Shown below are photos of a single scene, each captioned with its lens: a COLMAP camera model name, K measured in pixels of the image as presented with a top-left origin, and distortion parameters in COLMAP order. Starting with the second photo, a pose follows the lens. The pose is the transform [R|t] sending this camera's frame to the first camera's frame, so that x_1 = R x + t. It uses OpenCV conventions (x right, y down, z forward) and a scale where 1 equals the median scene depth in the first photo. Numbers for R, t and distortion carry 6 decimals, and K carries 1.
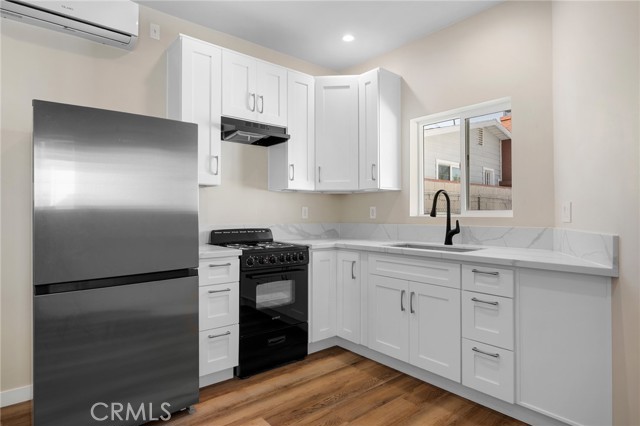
lens RADIAL K [[349.2, 0, 321.1], [0, 349.2, 211.8], [0, 0, 1]] dist [0.001010, 0.000405]
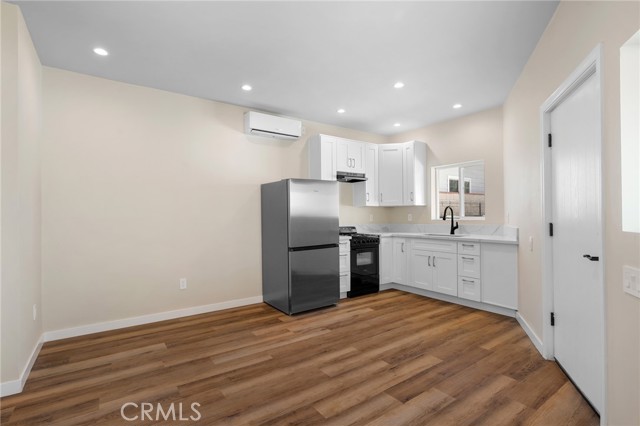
lens RADIAL K [[309.4, 0, 317.9], [0, 309.4, 216.0], [0, 0, 1]] dist [0.000689, 0.000036]
pose [[0.996397, -0.009139, -0.084317, -0.234561], [0.009982, 0.999904, 0.009585, -0.031319], [0.084221, -0.010392, 0.996393, -0.774653]]
